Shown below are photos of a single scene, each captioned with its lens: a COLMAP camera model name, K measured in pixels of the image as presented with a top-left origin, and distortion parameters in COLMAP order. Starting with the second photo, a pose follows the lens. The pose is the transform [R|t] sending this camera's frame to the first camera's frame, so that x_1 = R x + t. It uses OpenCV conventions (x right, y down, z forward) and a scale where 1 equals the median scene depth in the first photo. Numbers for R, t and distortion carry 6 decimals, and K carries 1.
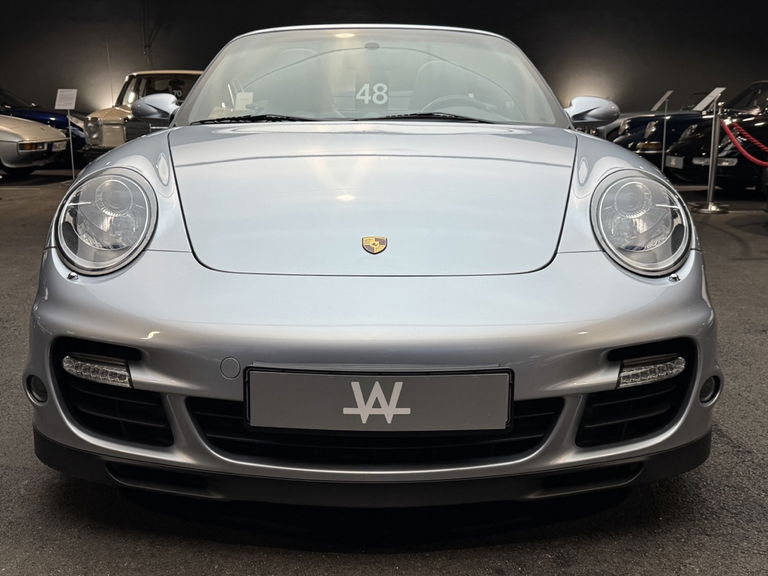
lens RADIAL K [[915.0, 0, 381.3], [0, 915.0, 291.8], [0, 0, 1]] dist [0.042557, 0.000000]
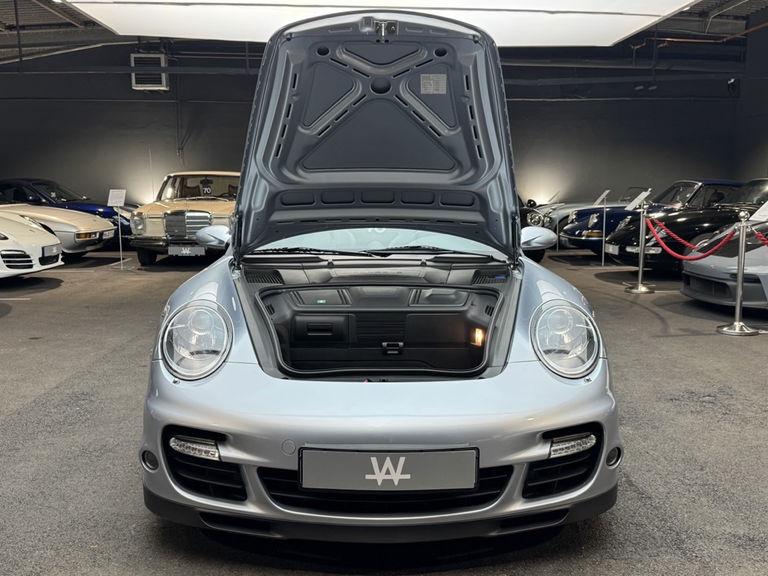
lens RADIAL K [[790.9, 0, 387.7], [0, 790.9, 281.7], [0, 0, 1]] dist [0.036324, 0.000000]
pose [[0.999784, -0.003683, 0.020469, -0.024673], [0.005282, 0.996890, -0.078624, -0.069302], [-0.020116, 0.078715, 0.996694, -0.255071]]
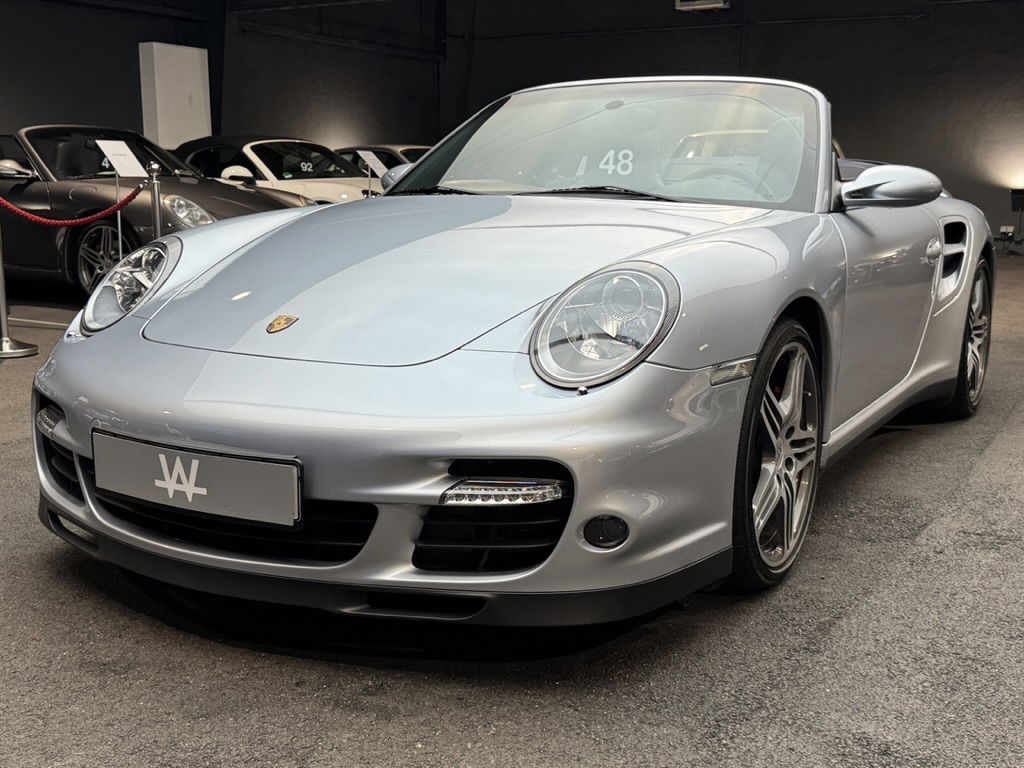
lens RADIAL K [[1220.0, 0, 513.2], [0, 1220.0, 382.5], [0, 0, 1]] dist [0.042557, 0.000000]
pose [[0.873982, 0.088822, -0.477772, 0.745874], [-0.103646, 0.994603, -0.004693, -0.009397], [0.474777, 0.053621, 0.878471, 0.012377]]
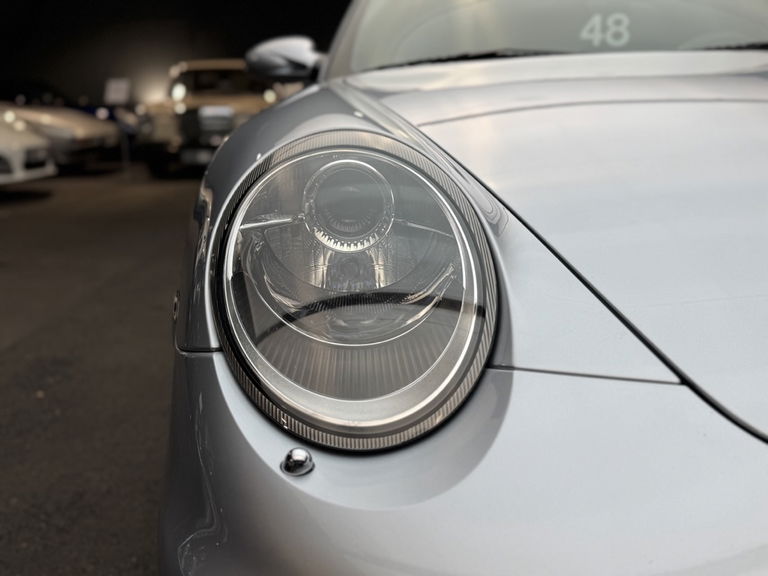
lens RADIAL K [[791.6, 0, 385.2], [0, 791.6, 290.3], [0, 0, 1]] dist [0.042118, 0.000000]
pose [[0.999842, -0.017708, -0.001741, -0.287004], [0.017753, 0.999383, 0.030304, -0.078540], [0.001203, -0.030330, 0.999539, 0.687581]]
